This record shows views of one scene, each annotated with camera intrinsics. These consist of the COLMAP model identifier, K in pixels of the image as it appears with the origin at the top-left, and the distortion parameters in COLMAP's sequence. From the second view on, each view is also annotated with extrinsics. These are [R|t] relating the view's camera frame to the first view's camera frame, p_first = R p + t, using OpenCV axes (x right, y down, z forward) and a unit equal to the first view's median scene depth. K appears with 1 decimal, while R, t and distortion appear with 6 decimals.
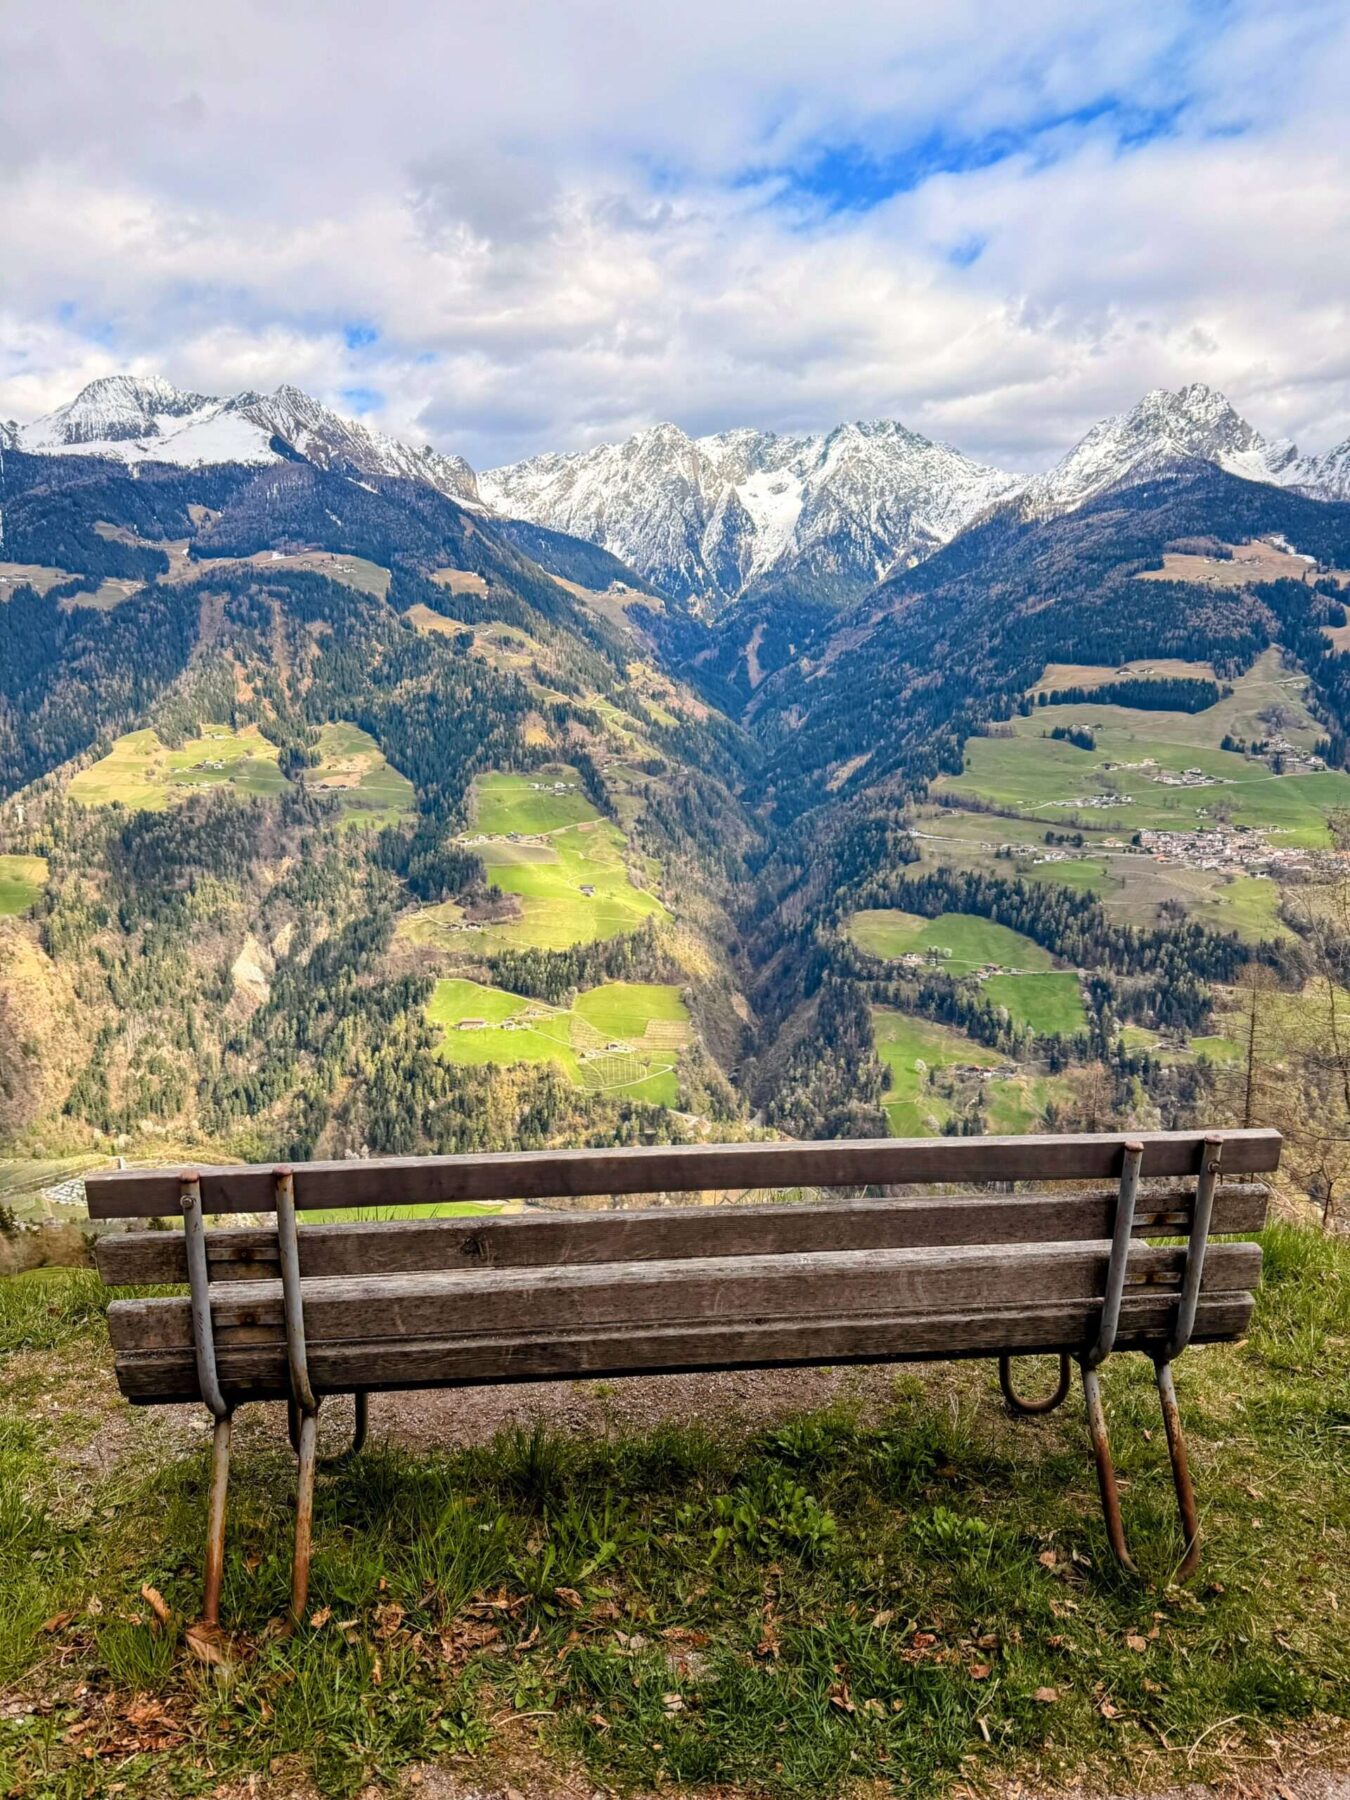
lens RADIAL K [[1216.7, 0, 675.0], [0, 1216.7, 900.0], [0, 0, 1]] dist [0.084933, -0.164011]
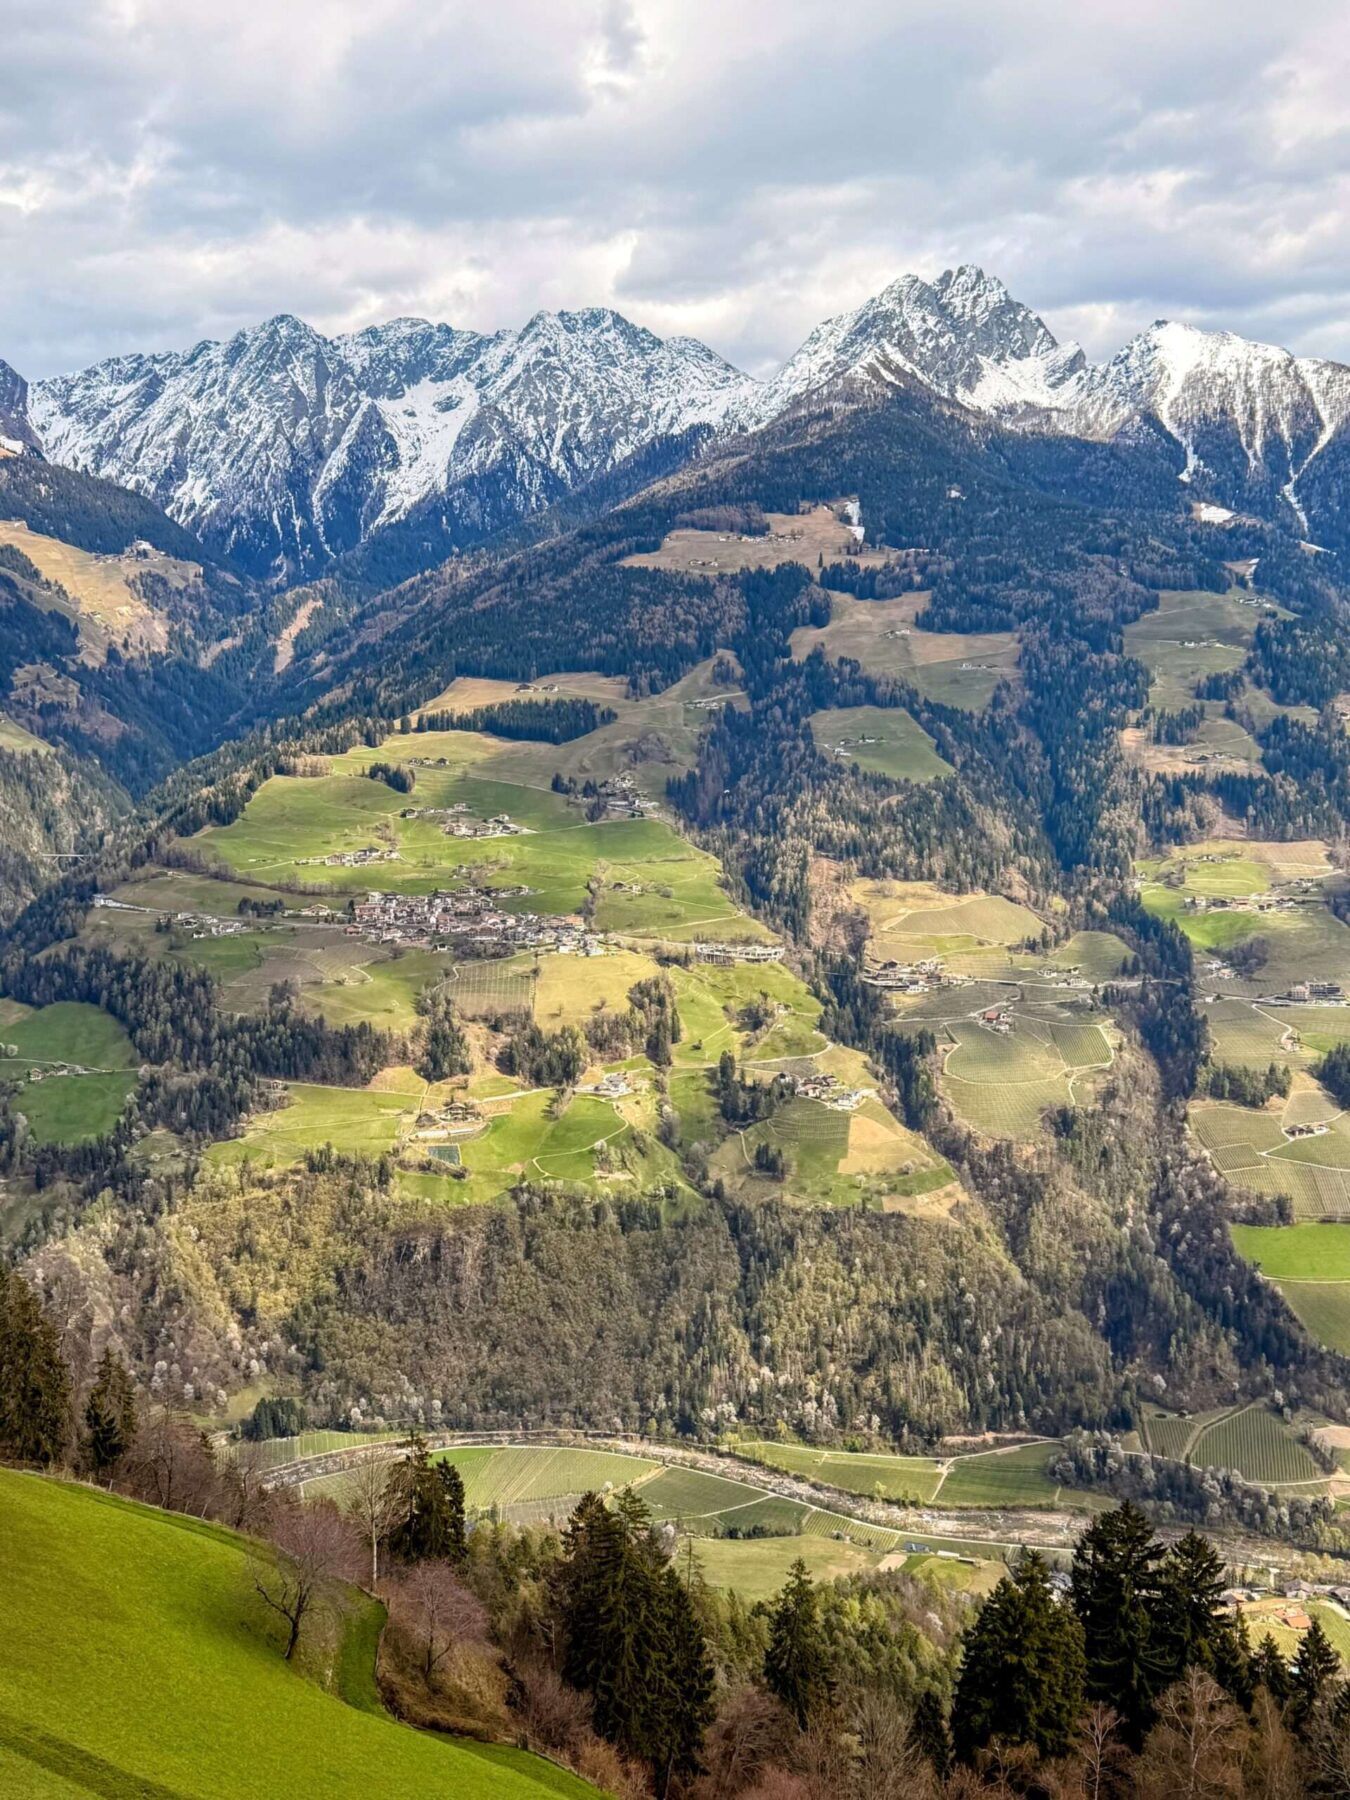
lens RADIAL K [[1804.2, 0, 675.0], [0, 1804.2, 900.0], [0, 0, 1]] dist [0.199318, -0.465688]
pose [[0.999443, -0.013934, 0.030339, 0.220676], [0.014973, 0.999300, -0.034276, -0.003145], [-0.029840, 0.034711, 0.998952, -0.092963]]
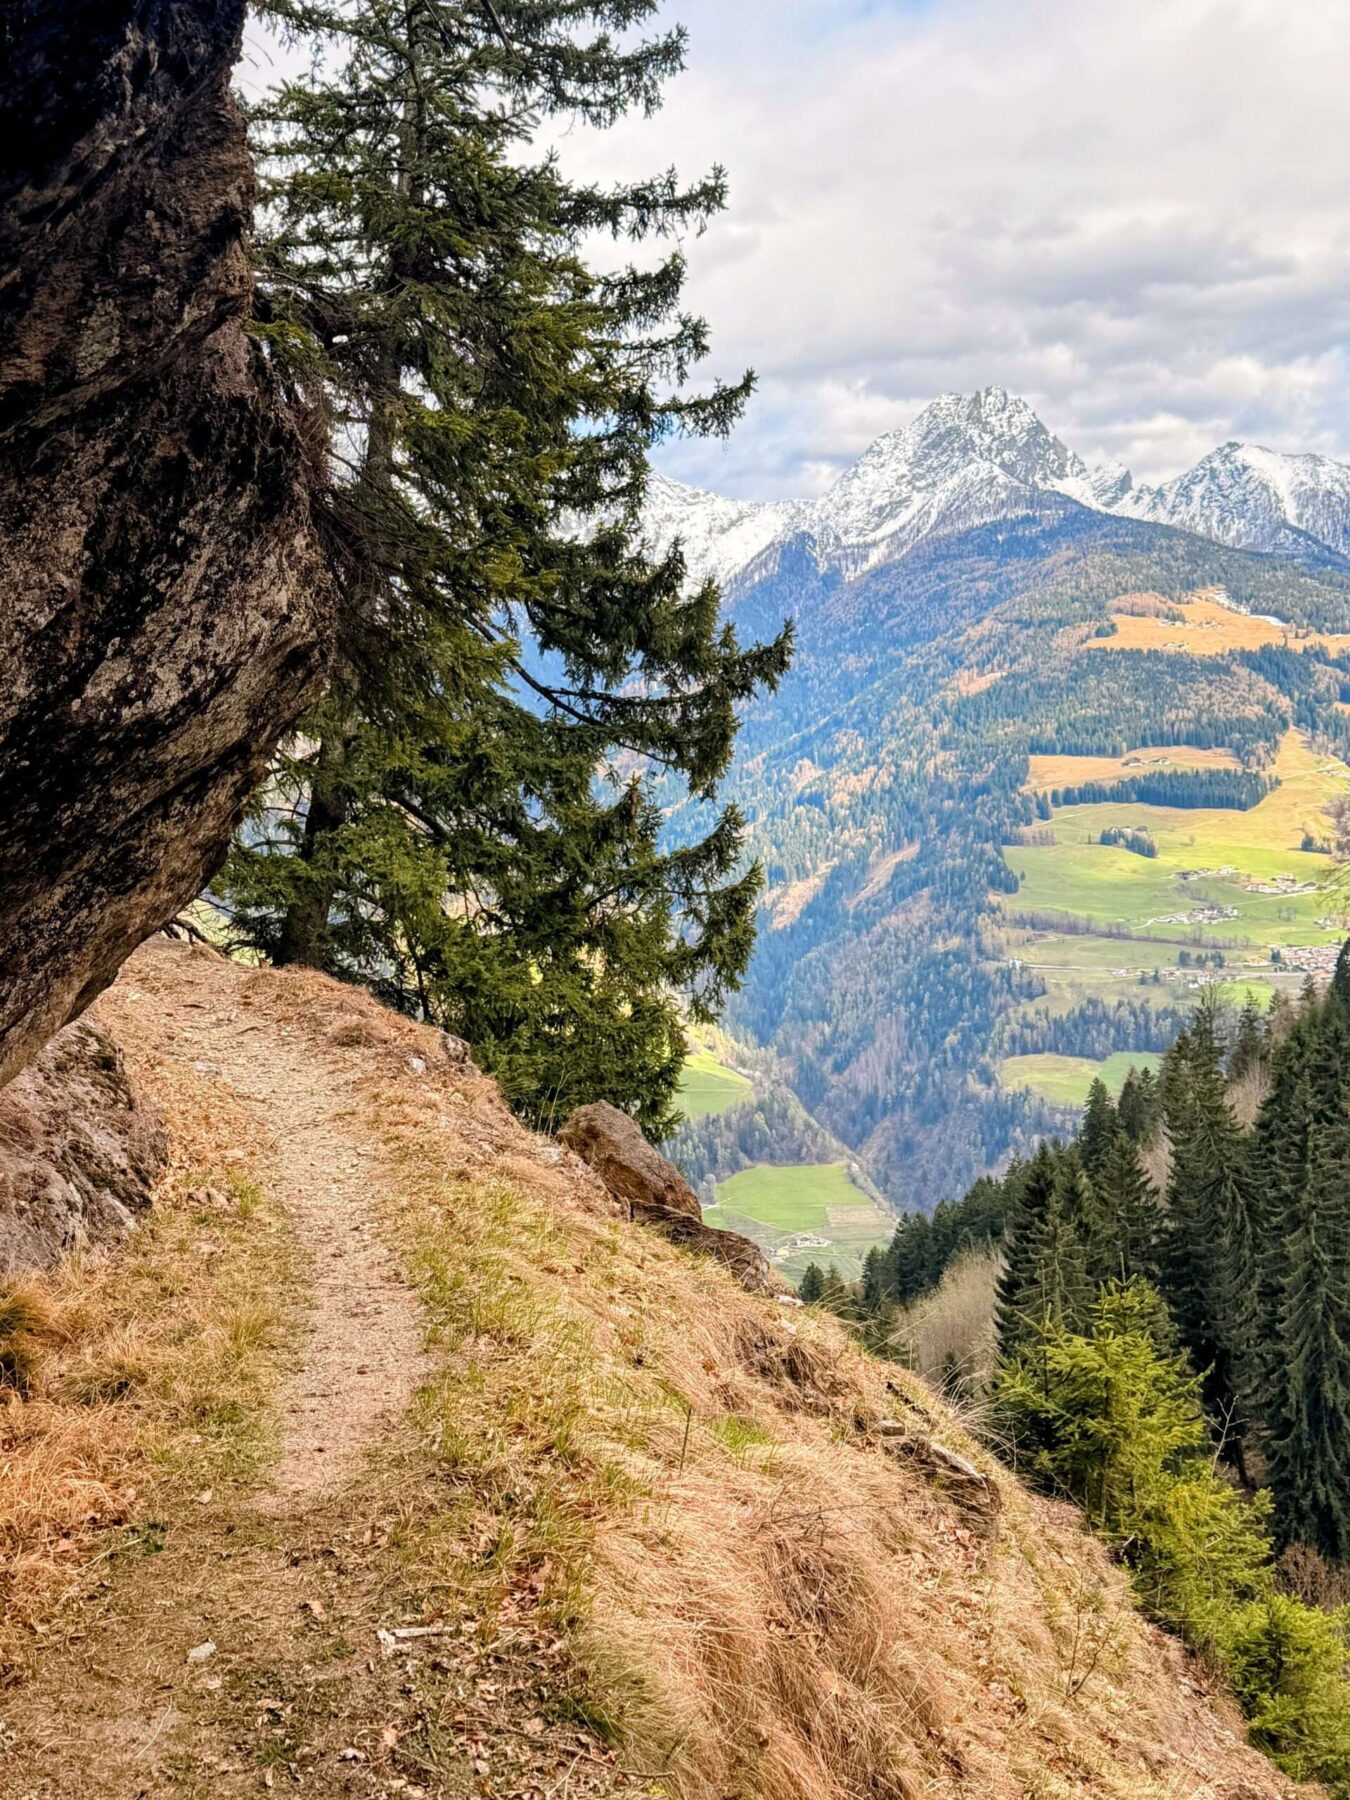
lens RADIAL K [[2049.7, 0, 650.7], [0, 2049.7, 900.9], [0, 0, 1]] dist [0.264006, -0.759961]
pose [[0.949025, -0.036552, 0.313075, -0.177904], [0.078022, 0.989585, -0.120974, 0.019317], [-0.305393, 0.139235, 0.941992, -0.071670]]
